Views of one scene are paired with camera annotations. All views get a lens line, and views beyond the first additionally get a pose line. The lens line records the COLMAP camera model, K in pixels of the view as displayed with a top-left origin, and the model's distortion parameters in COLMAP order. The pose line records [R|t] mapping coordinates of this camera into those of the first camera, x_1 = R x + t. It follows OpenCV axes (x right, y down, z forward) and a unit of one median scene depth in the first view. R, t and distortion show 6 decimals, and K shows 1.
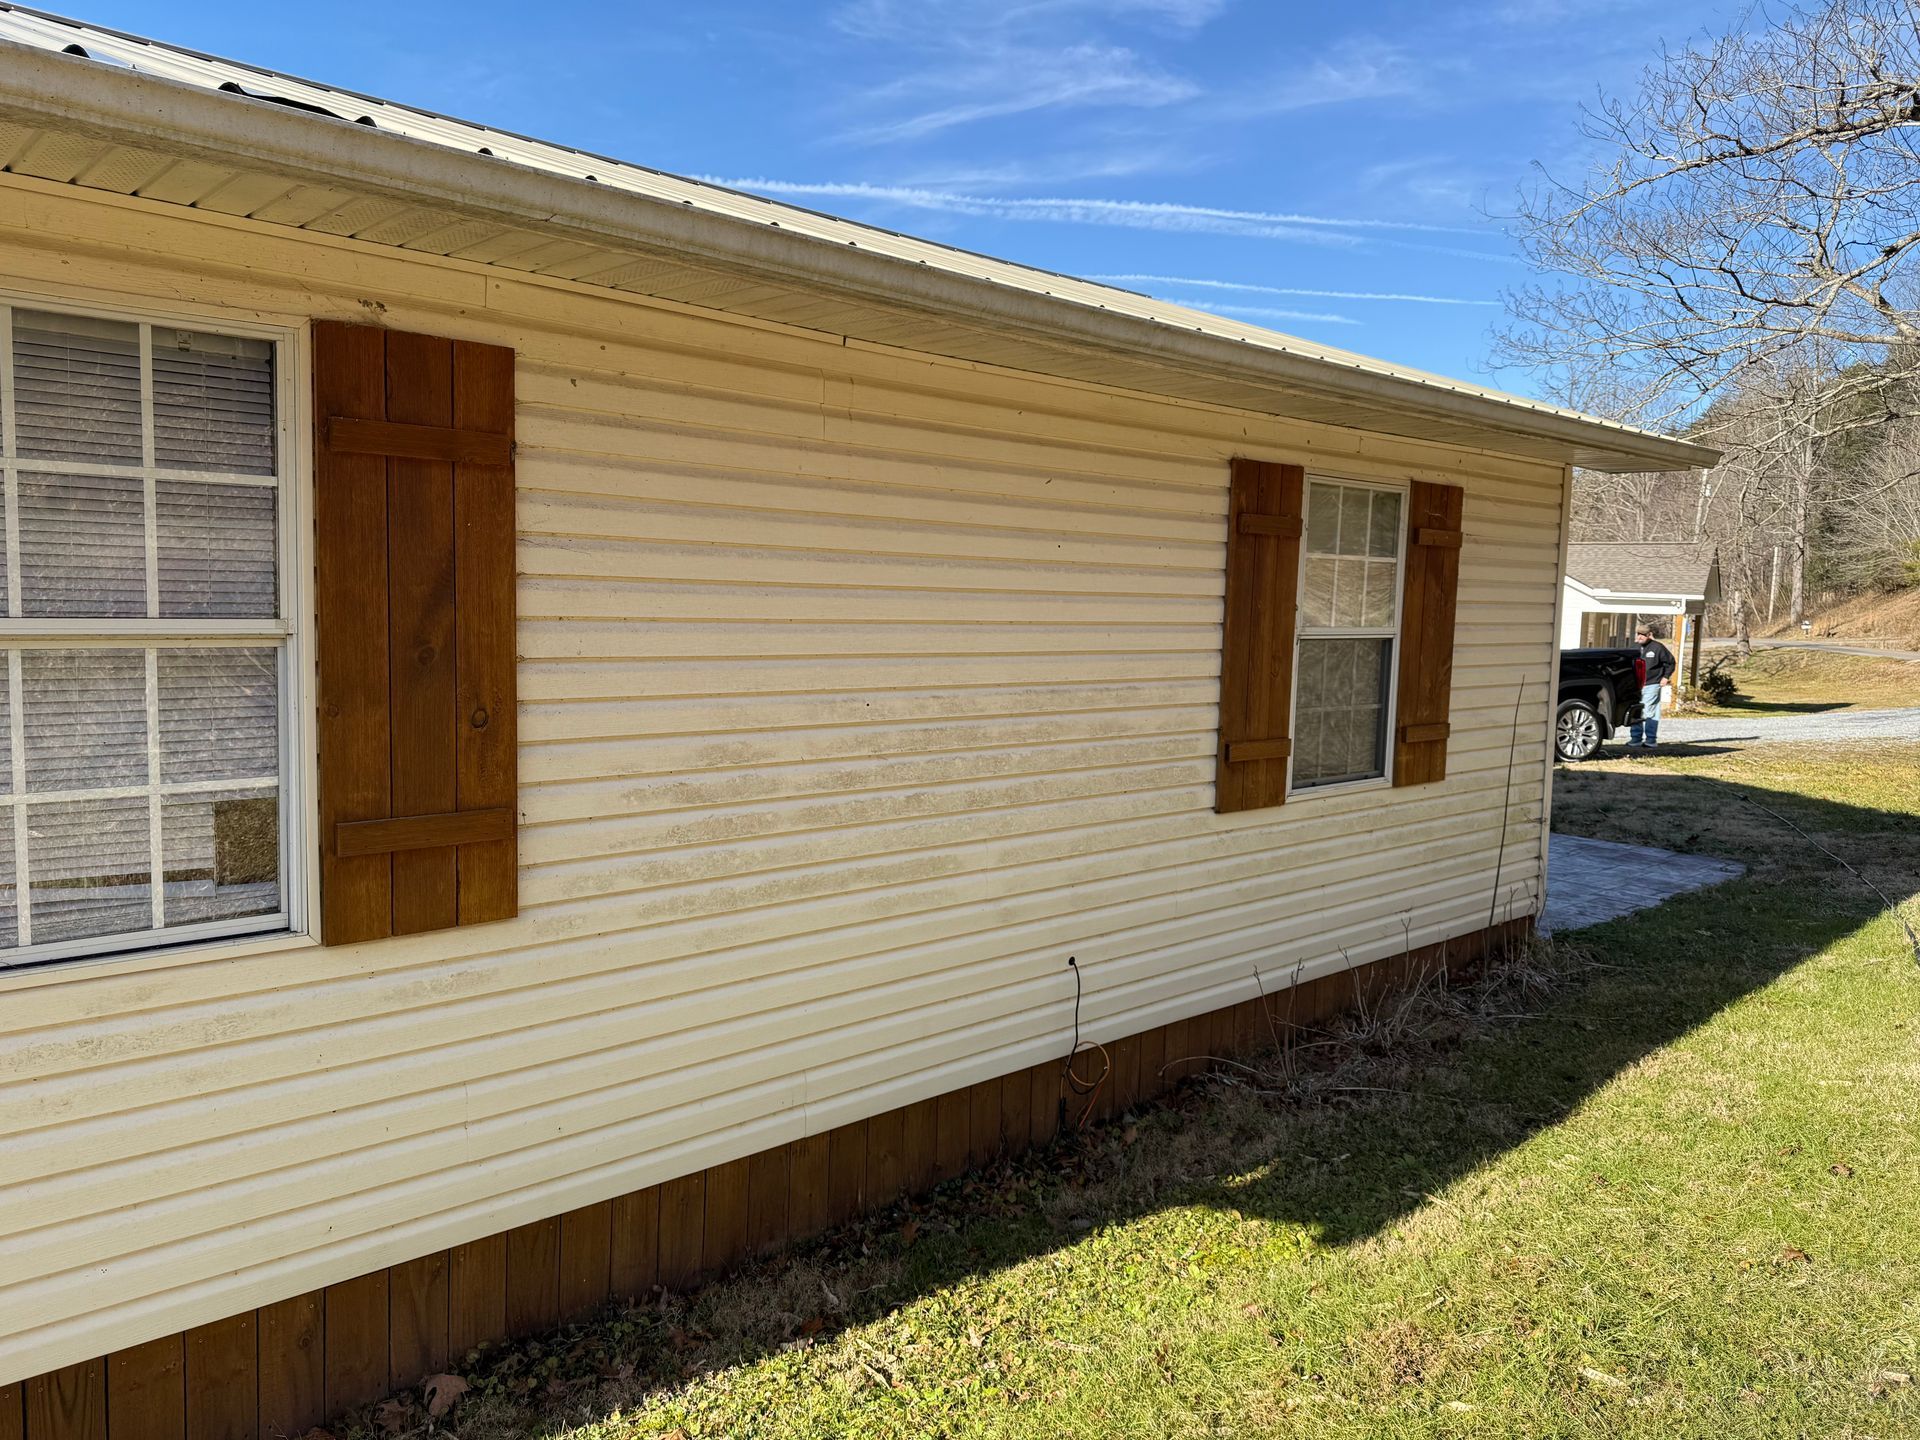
lens RADIAL K [[1361.0, 0, 965.0], [0, 1361.0, 716.4], [0, 0, 1]] dist [0.024562, -0.027115]
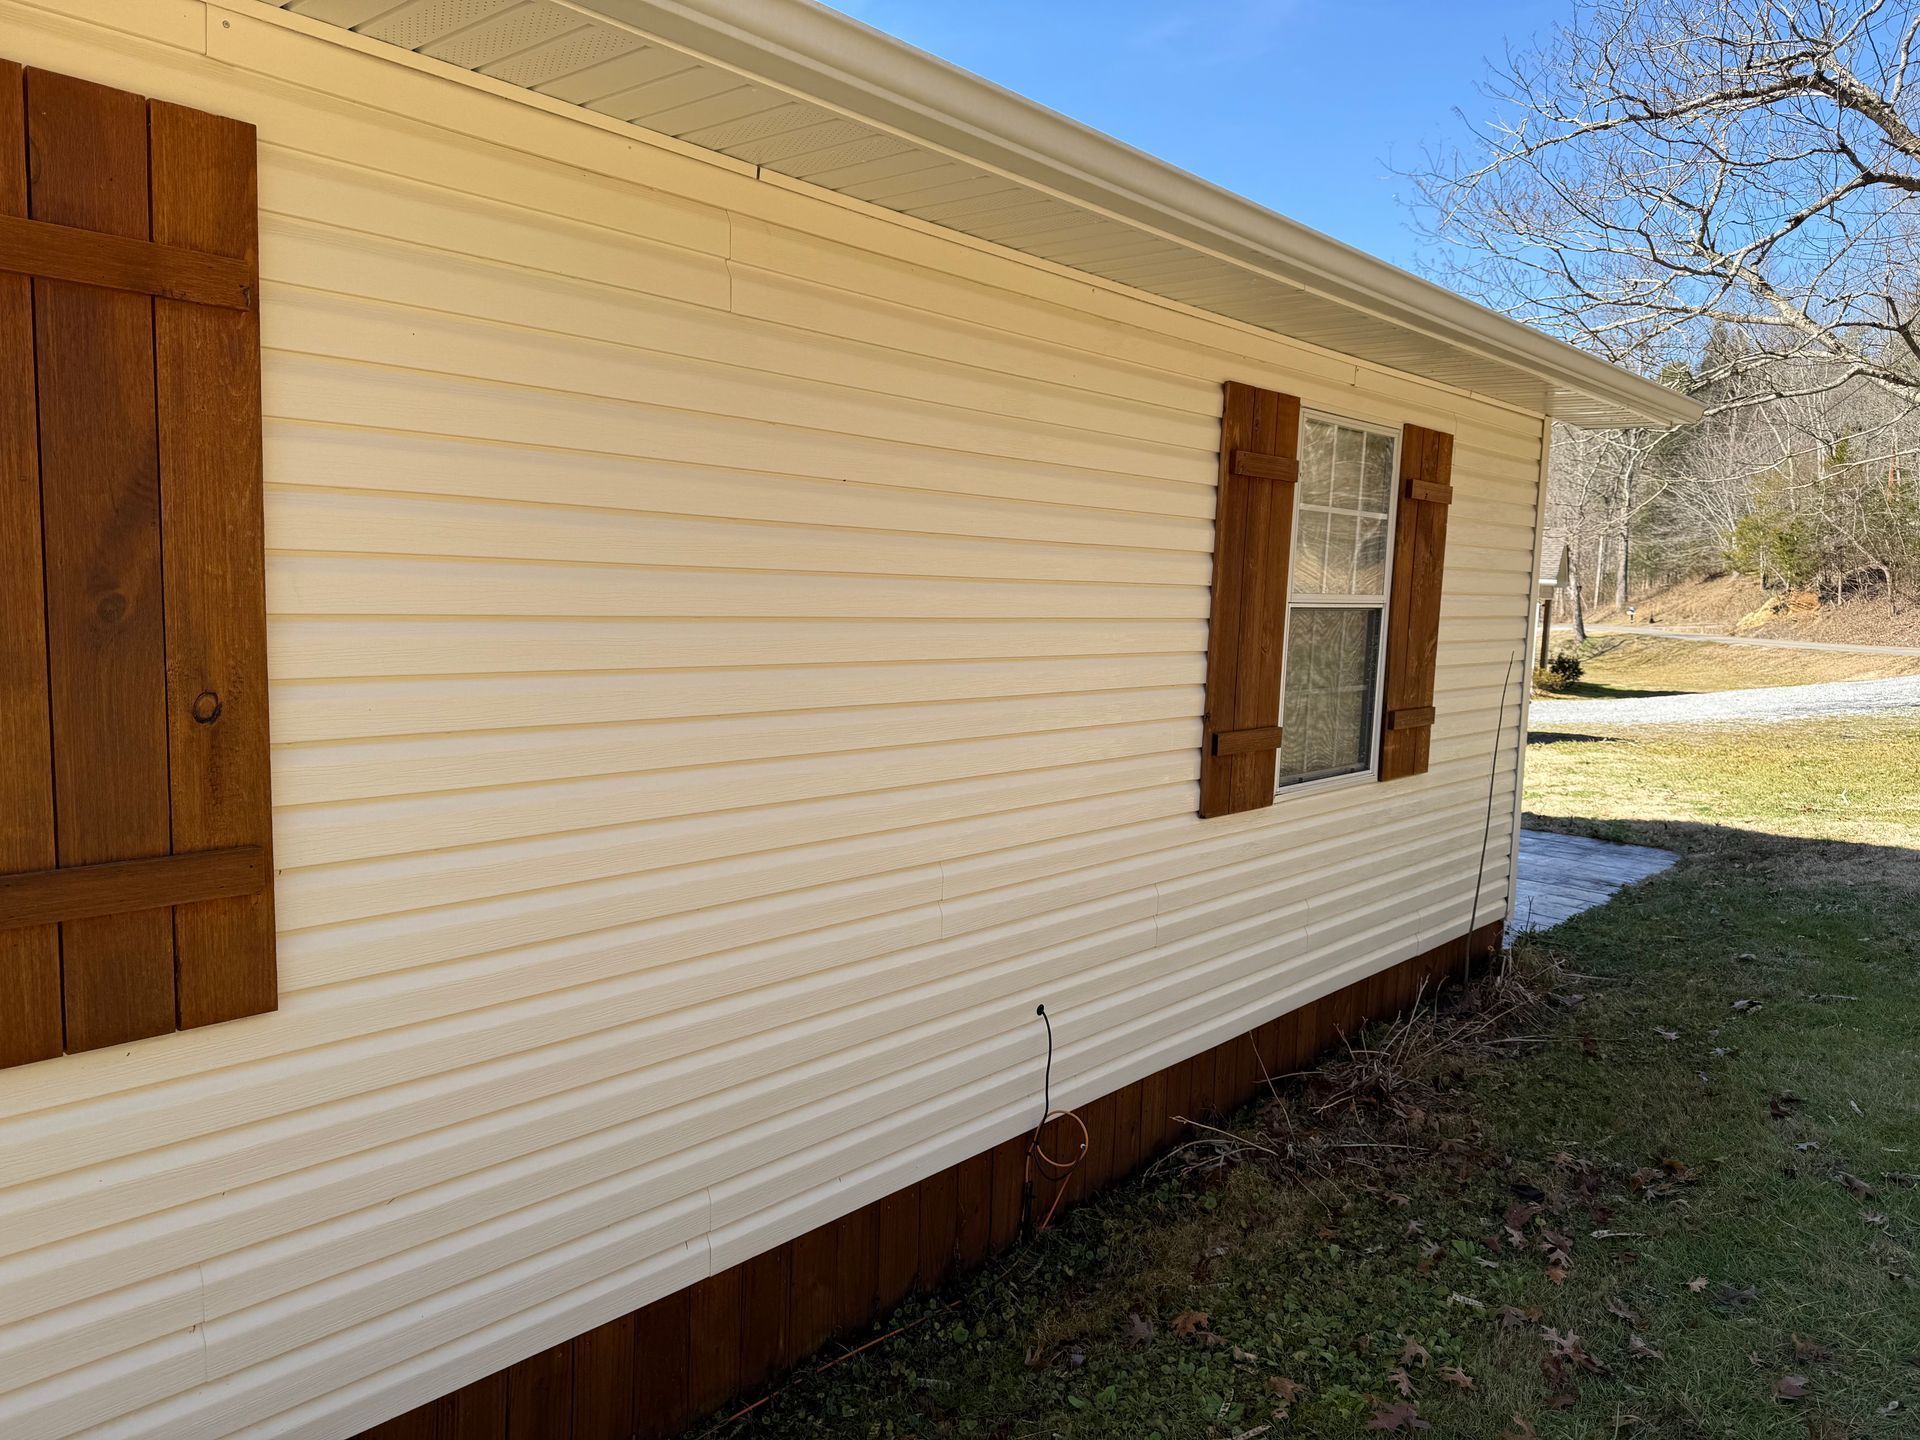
lens RADIAL K [[1361.0, 0, 954.6], [0, 1361.0, 725.0], [0, 0, 1]] dist [0.024562, -0.027115]
pose [[0.995291, -0.006701, 0.096698, -0.041973], [0.005101, 0.999846, 0.016785, 0.000339], [-0.096796, -0.016212, 0.995172, 0.198303]]
